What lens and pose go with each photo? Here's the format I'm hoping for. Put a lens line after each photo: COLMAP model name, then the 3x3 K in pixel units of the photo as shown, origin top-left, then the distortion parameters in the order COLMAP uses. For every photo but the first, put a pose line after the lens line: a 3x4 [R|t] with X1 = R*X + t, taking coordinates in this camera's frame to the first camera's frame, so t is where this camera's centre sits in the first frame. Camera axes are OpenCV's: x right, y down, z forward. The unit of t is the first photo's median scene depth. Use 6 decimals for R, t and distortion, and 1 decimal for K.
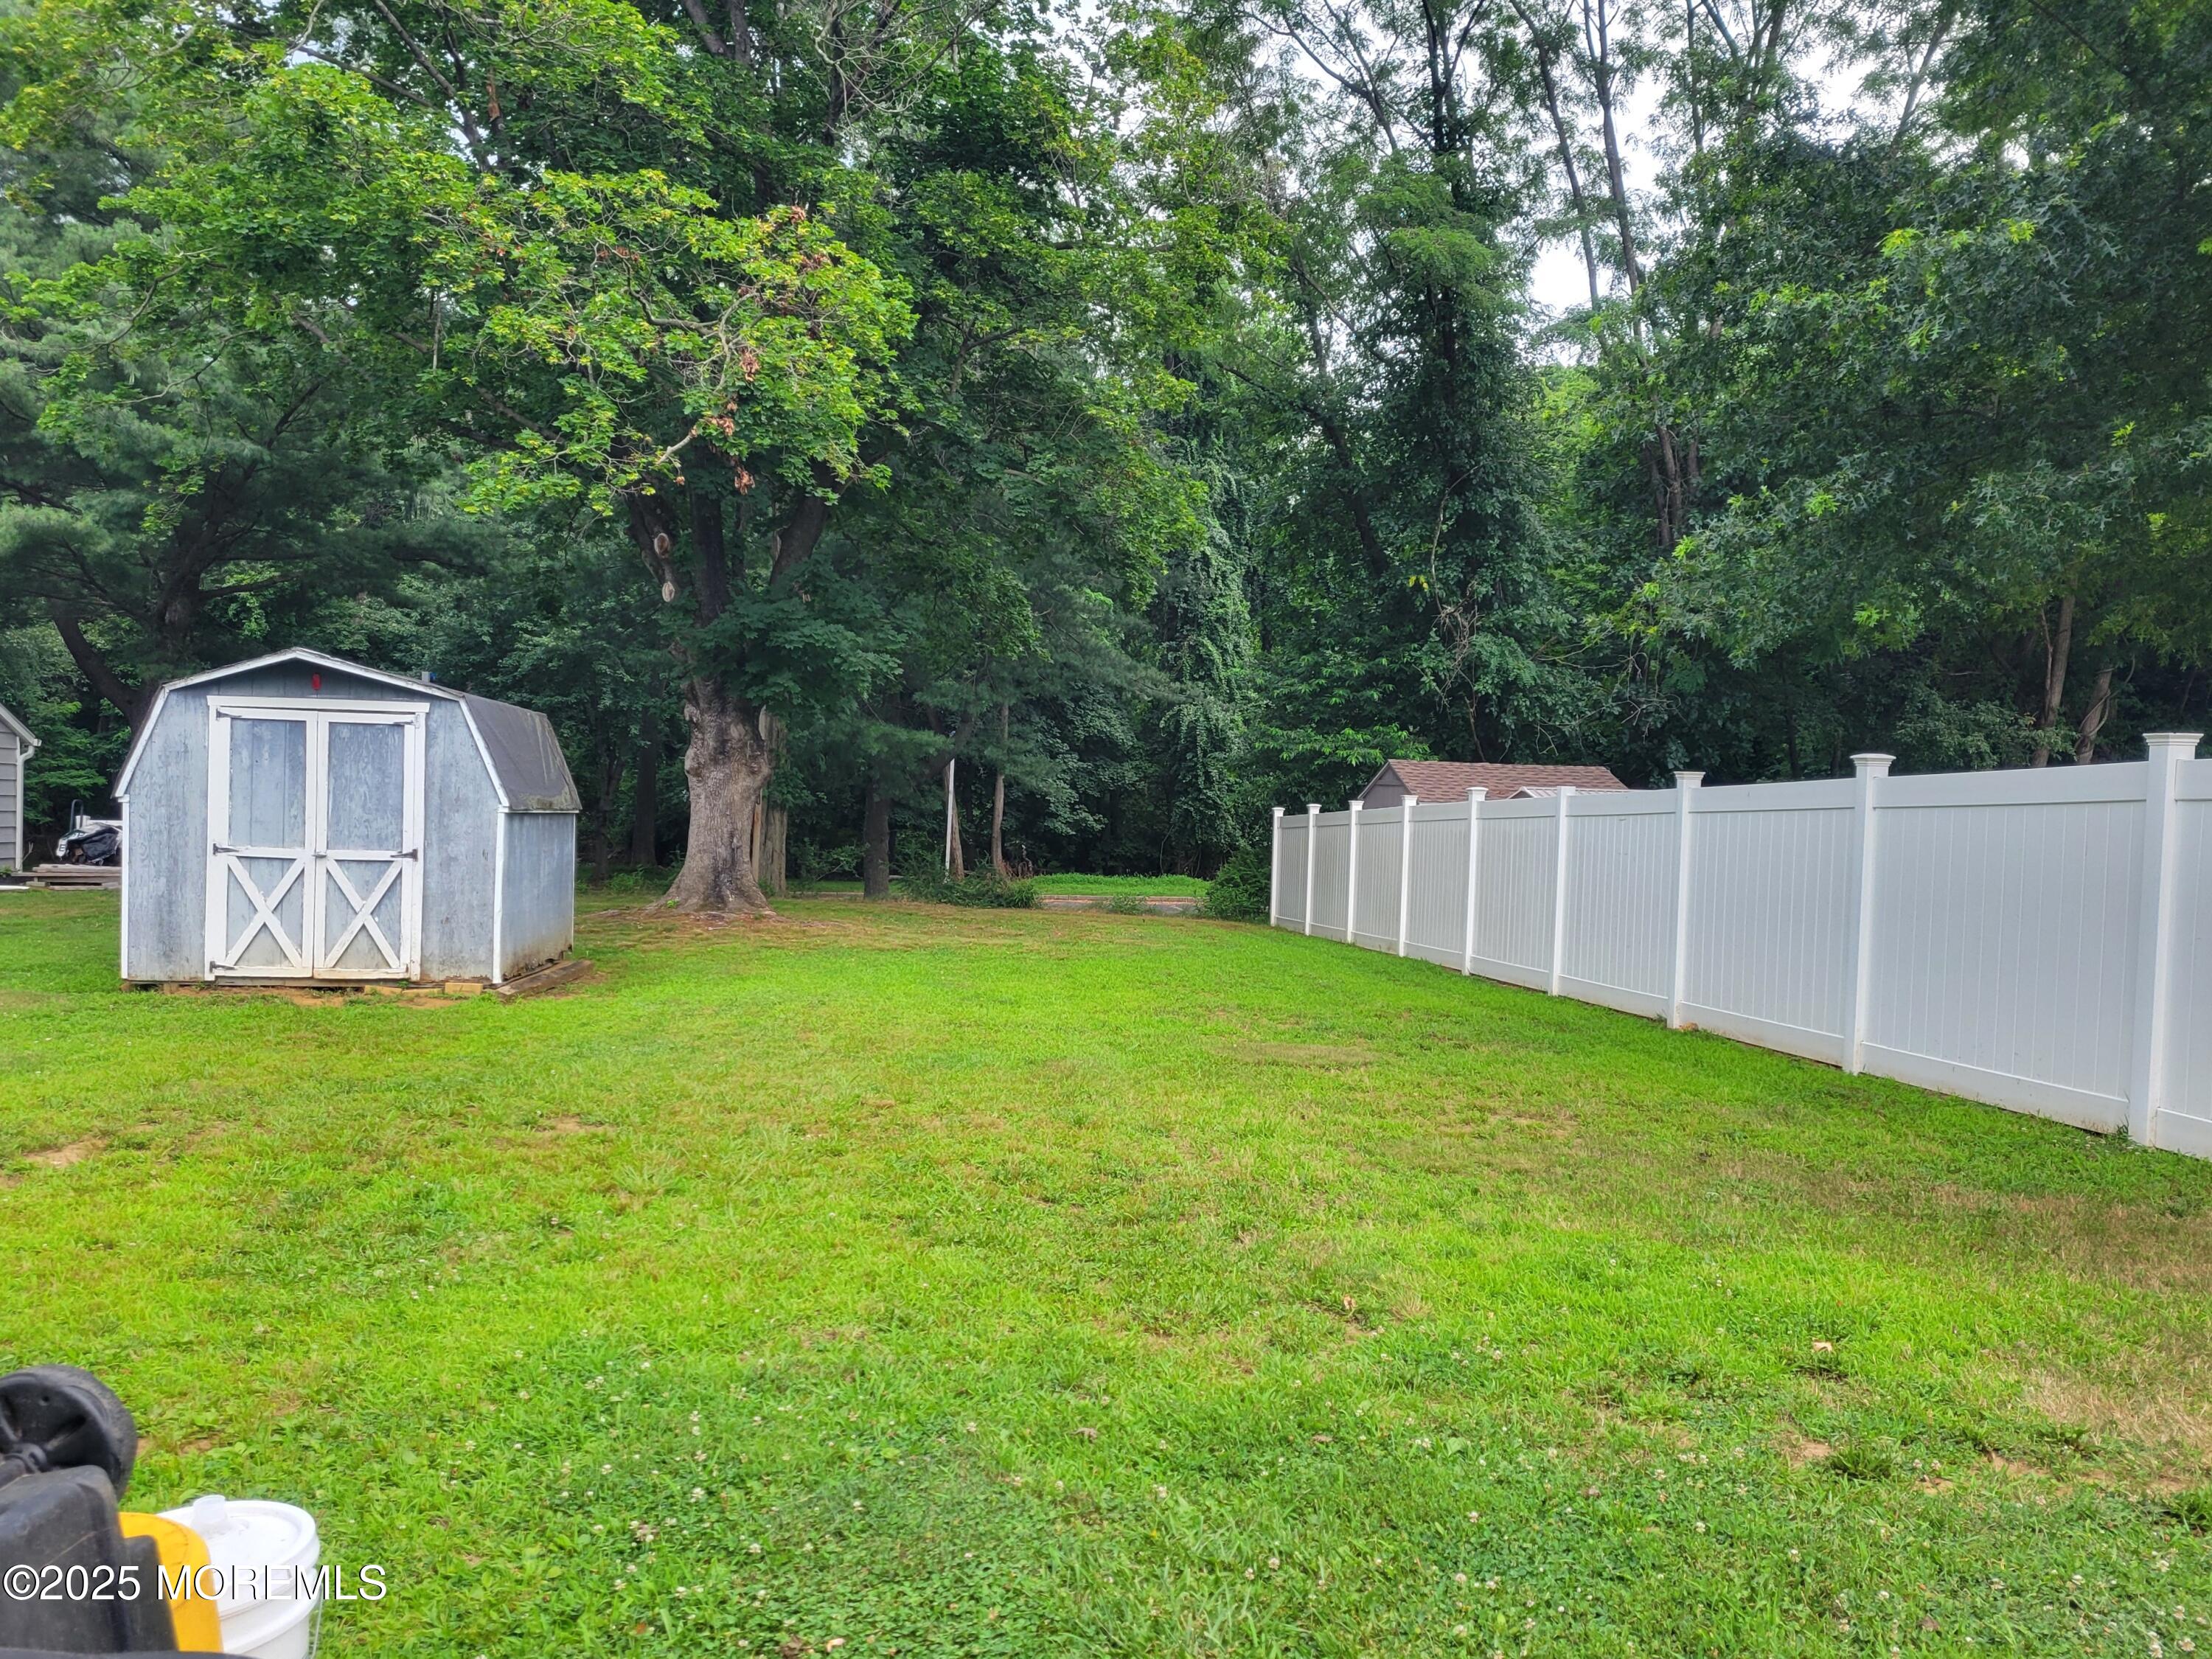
lens RADIAL K [[1682.4, 0, 1118.5], [0, 1682.4, 880.6], [0, 0, 1]] dist [0.071433, -0.064047]
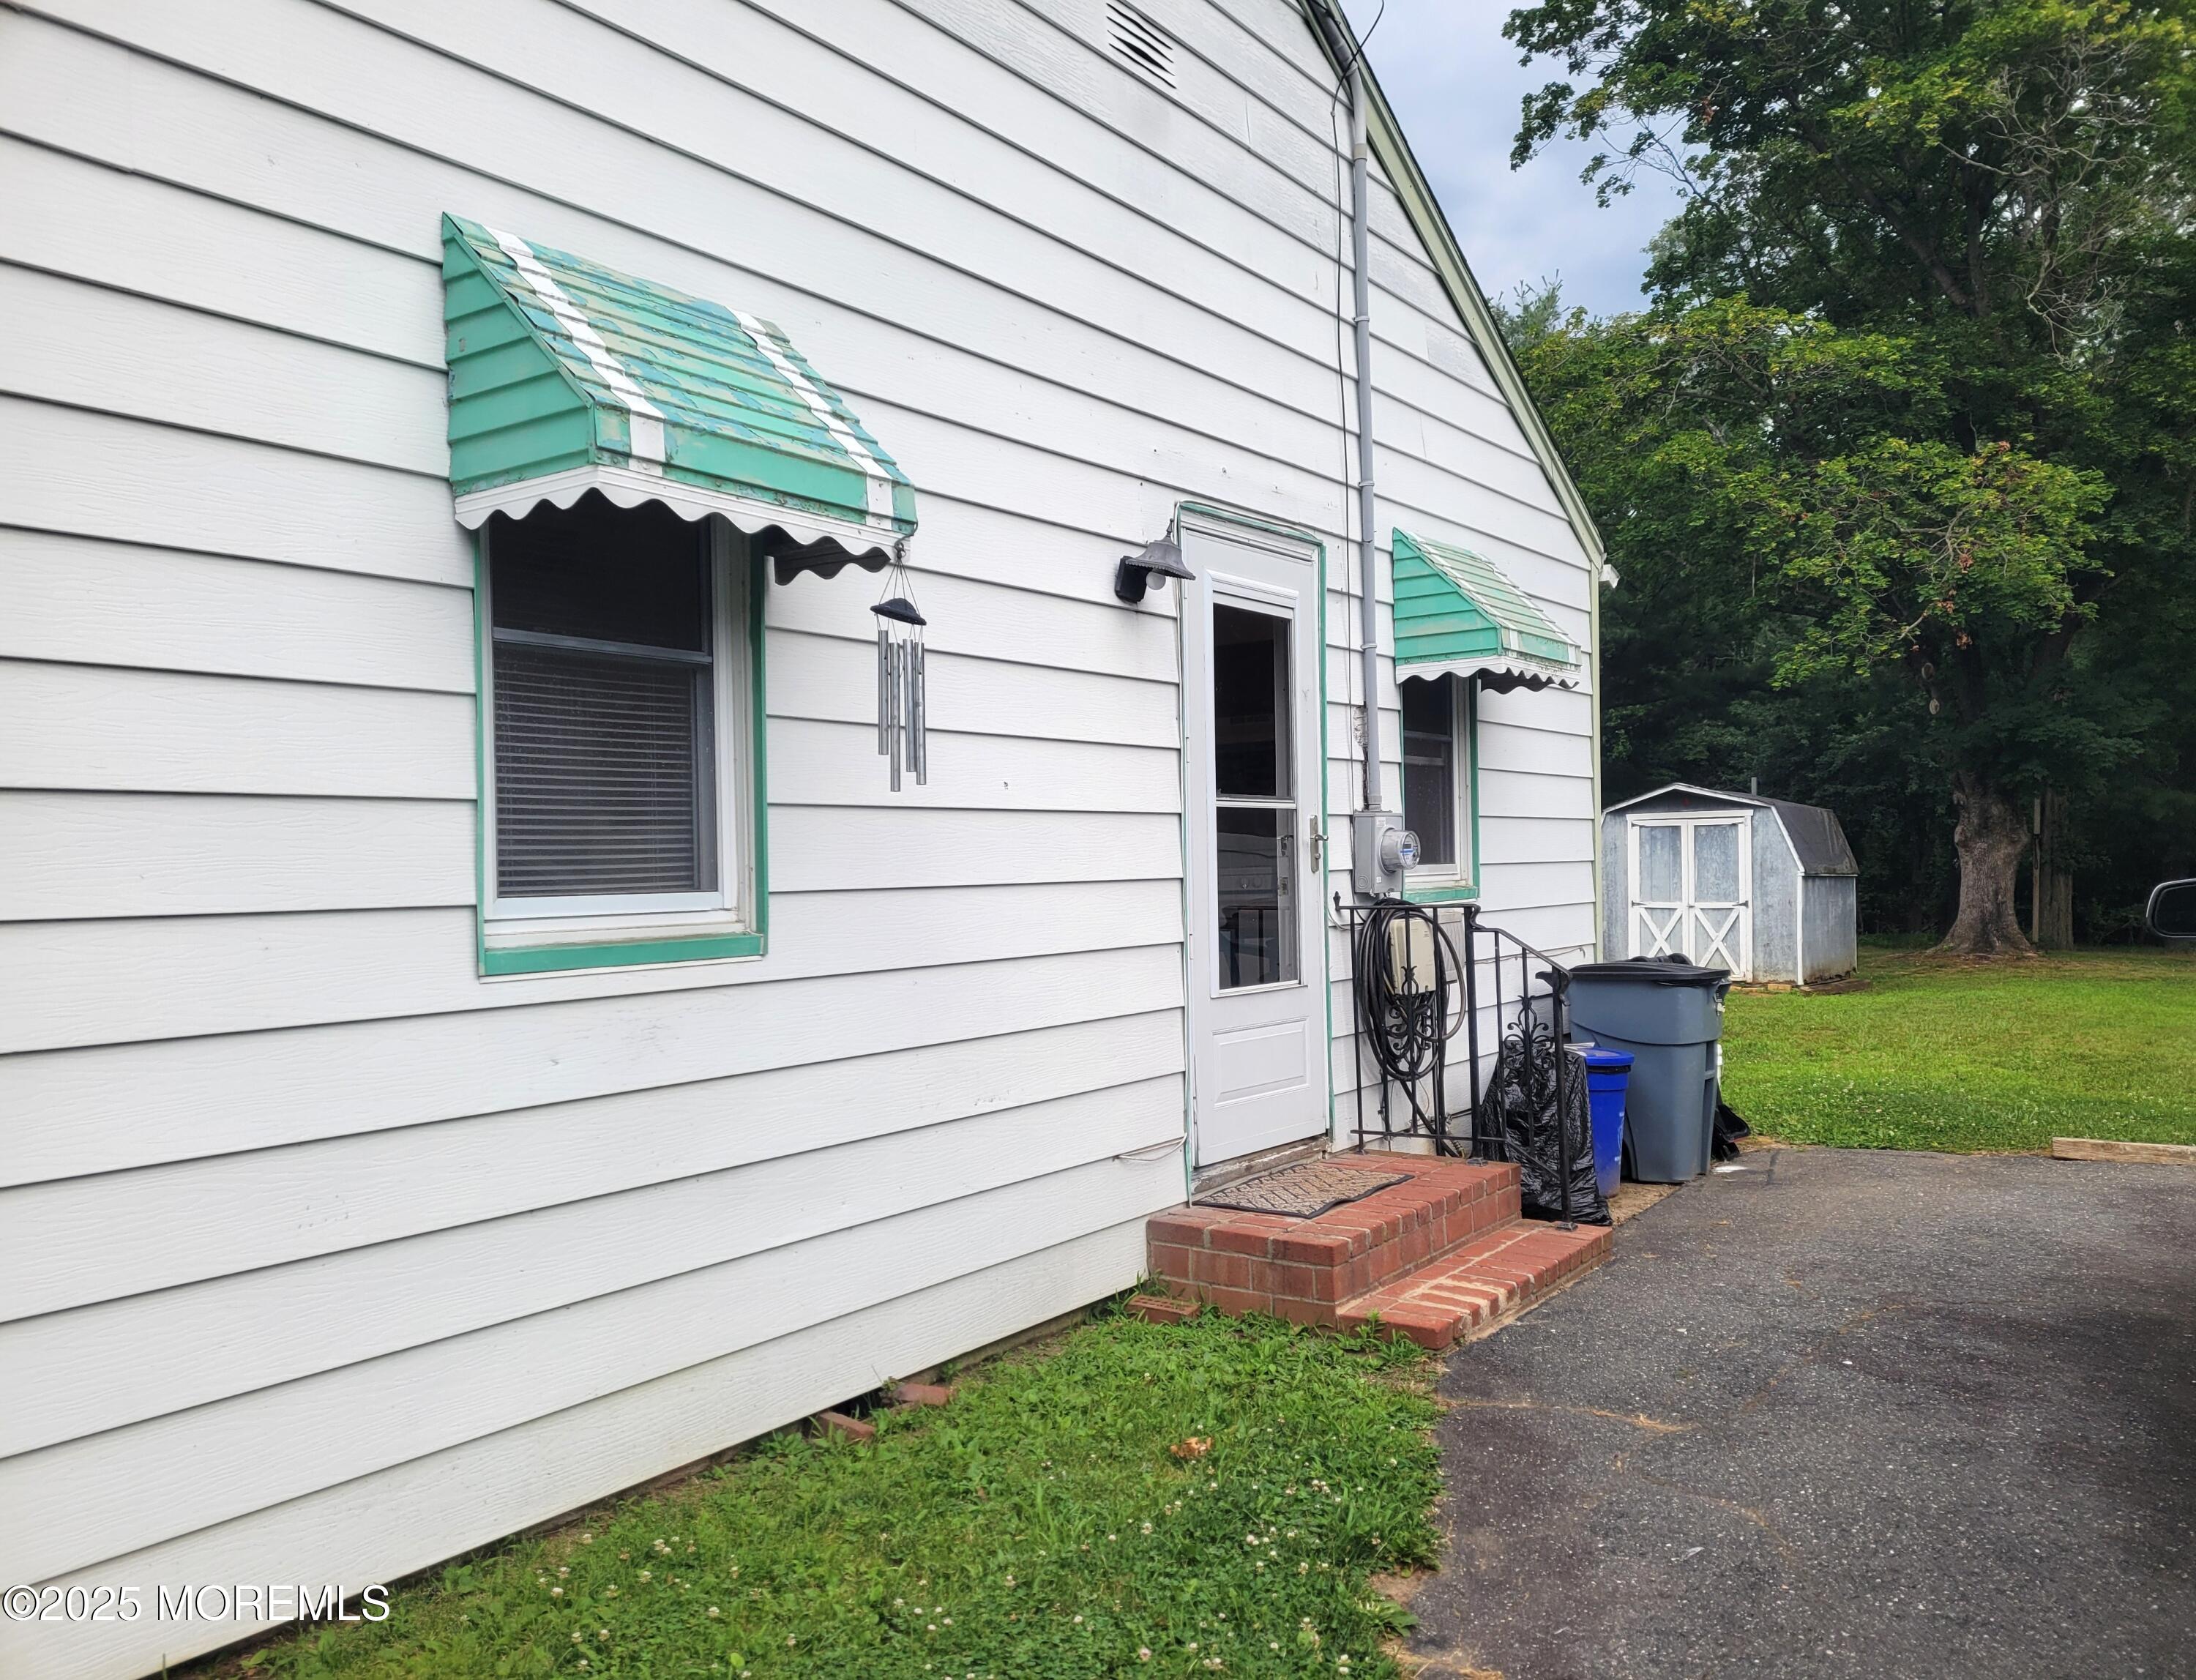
lens RADIAL K [[1817.6, 0, 1127.9], [0, 1817.6, 843.2], [0, 0, 1]] dist [0.089055, -0.078837]
pose [[0.751000, -0.052932, -0.658178, 0.267489], [0.005322, 0.997235, -0.074127, 0.048325], [0.660281, 0.052167, 0.749205, -0.632210]]
